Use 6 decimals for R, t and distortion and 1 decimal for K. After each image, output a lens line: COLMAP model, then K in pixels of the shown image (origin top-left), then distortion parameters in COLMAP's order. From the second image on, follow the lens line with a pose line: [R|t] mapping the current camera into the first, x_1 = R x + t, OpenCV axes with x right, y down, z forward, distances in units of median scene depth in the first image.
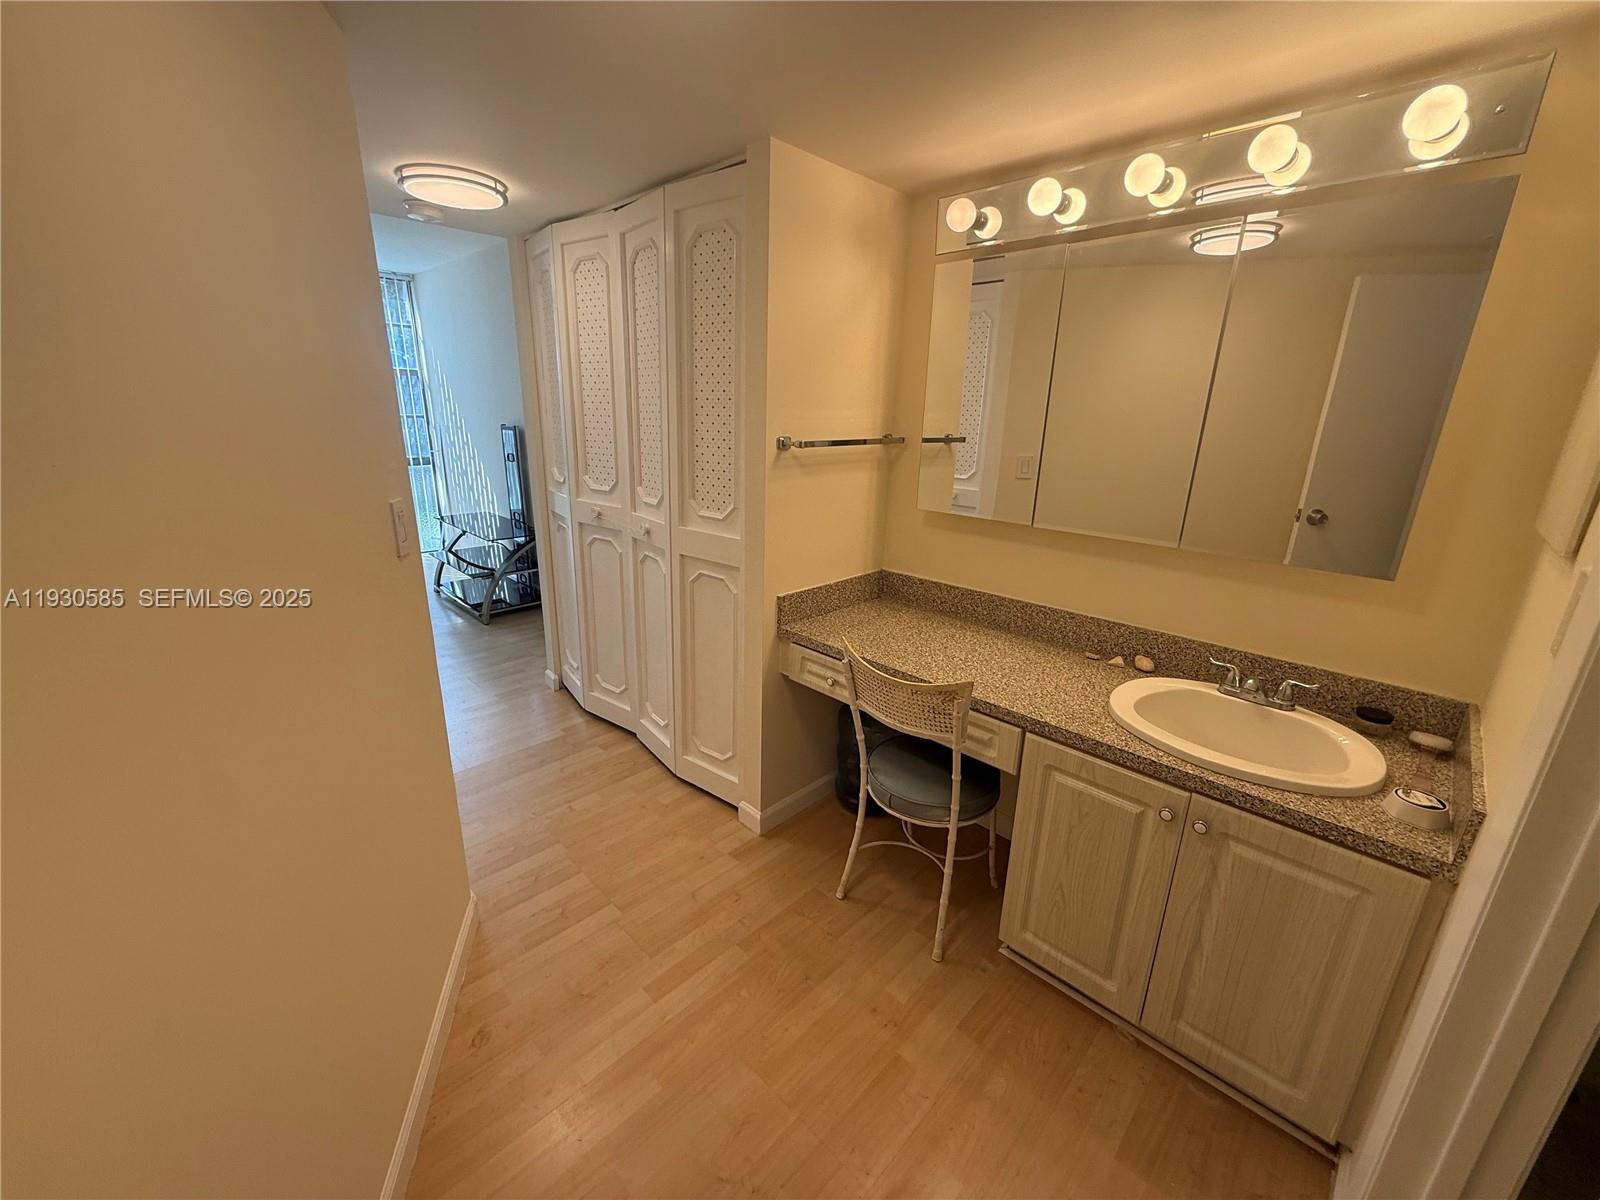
lens RADIAL K [[632.1, 0, 795.0], [0, 632.1, 597.0], [0, 0, 1]] dist [-0.000662, -0.000126]
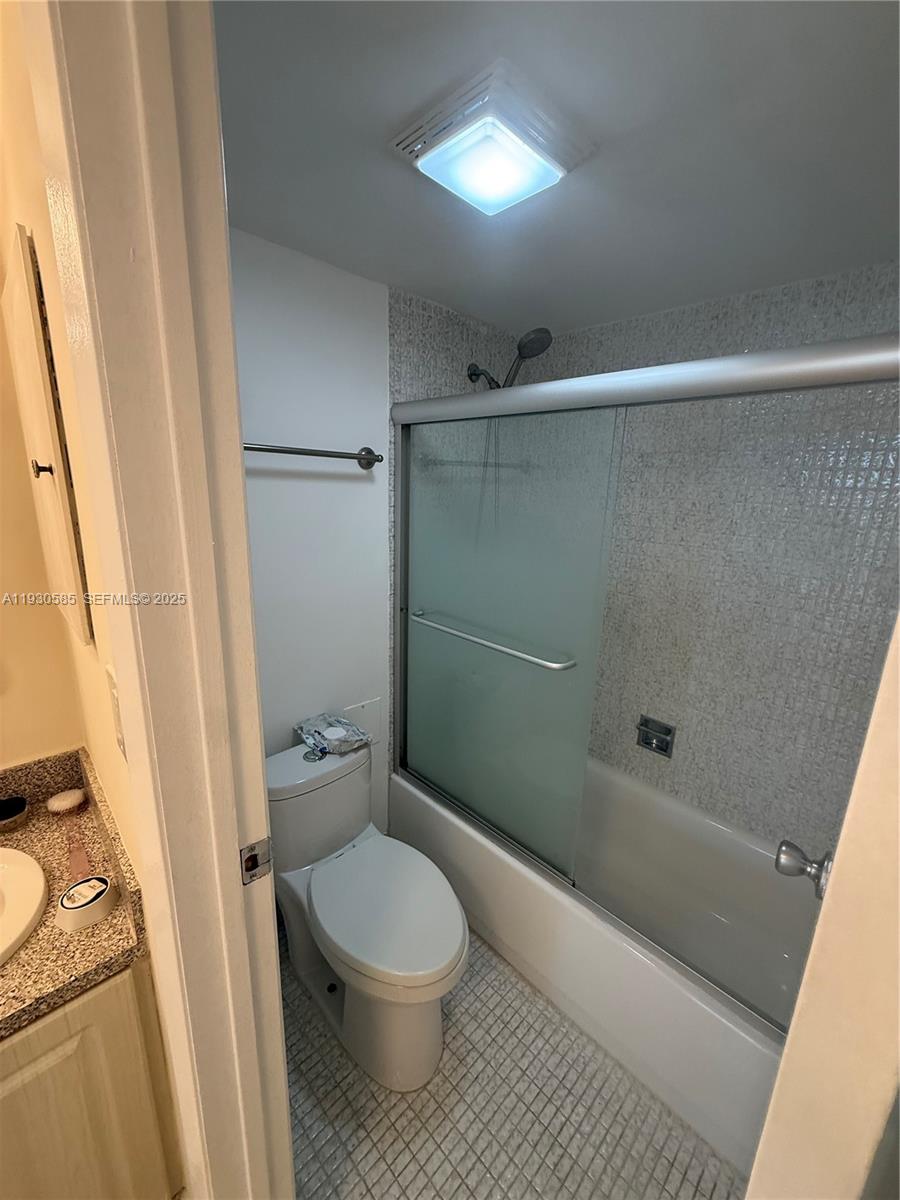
lens RADIAL K [[474.1, 0, 448.6], [0, 474.1, 601.2], [0, 0, 1]] dist [-0.000662, -0.000126]
pose [[0.012163, -0.262917, 0.964742, 0.408429], [0.256798, 0.933275, 0.251103, -0.143062], [-0.966388, 0.244690, 0.078868, 0.286744]]
